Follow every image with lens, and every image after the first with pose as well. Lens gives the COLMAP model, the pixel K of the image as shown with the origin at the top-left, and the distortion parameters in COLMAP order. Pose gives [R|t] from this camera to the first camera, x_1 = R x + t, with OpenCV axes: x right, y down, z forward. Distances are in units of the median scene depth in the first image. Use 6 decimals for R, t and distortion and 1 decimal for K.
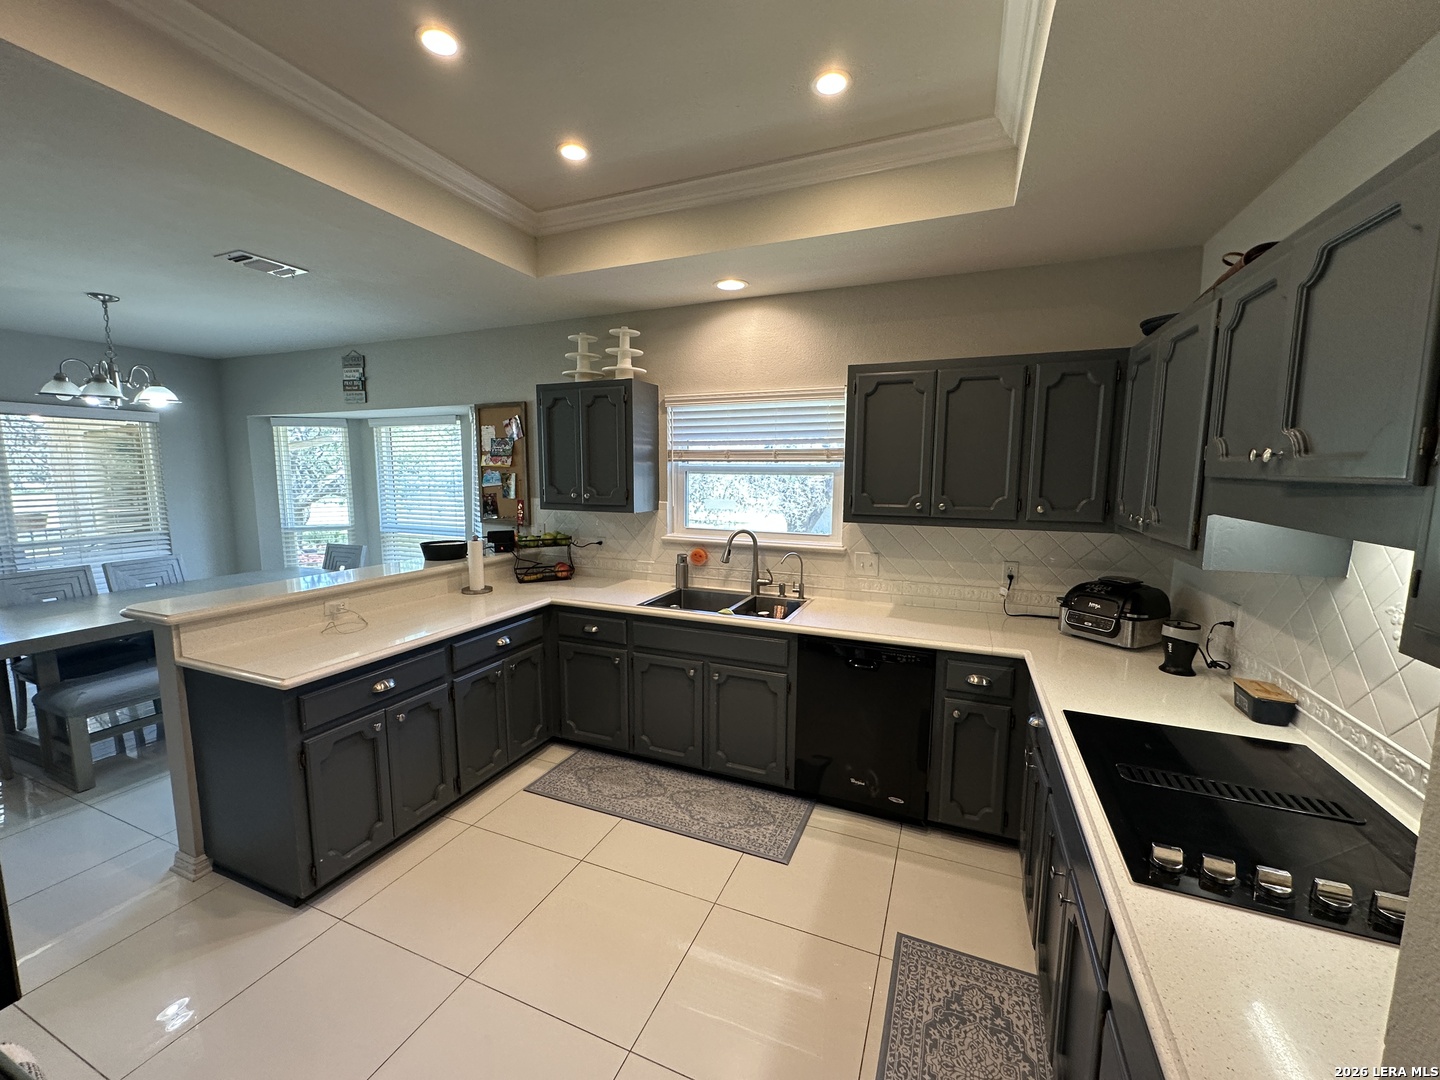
lens RADIAL K [[575.1, 0, 720.5], [0, 575.1, 539.8], [0, 0, 1]] dist [-0.002112, 0.000764]
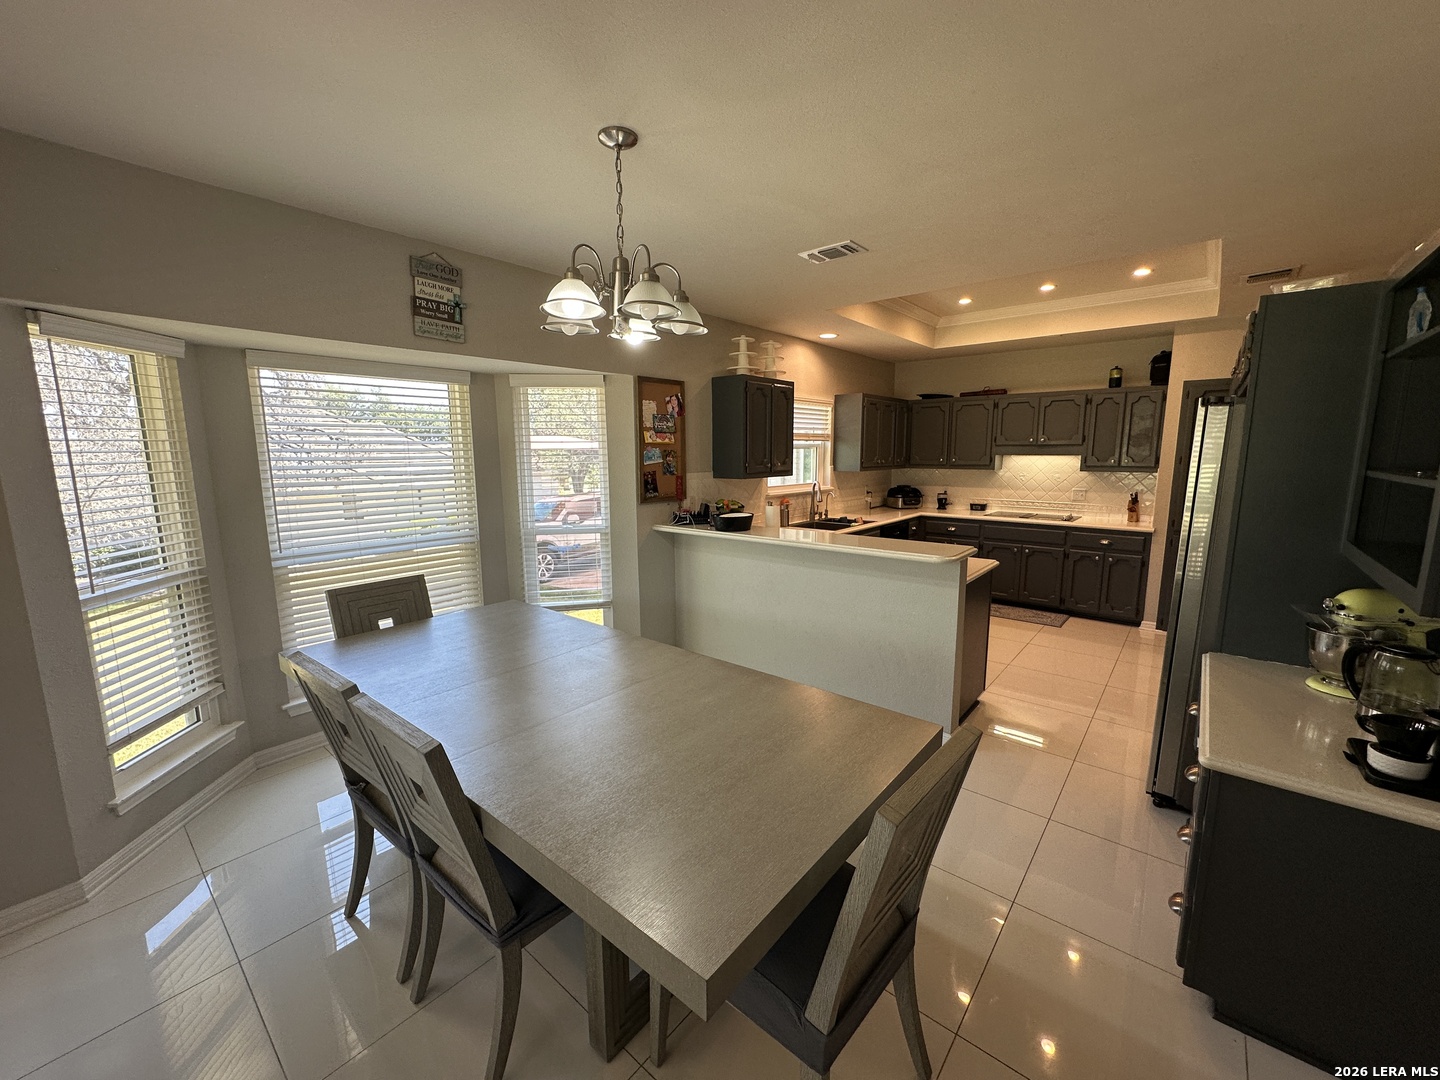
lens RADIAL K [[575.1, 0, 720.5], [0, 575.1, 539.8], [0, 0, 1]] dist [-0.002112, 0.000764]
pose [[0.299038, -0.154152, 0.941708, -1.320129], [0.127177, 0.984500, 0.120772, -0.070984], [-0.945728, 0.083648, 0.314008, 0.611061]]
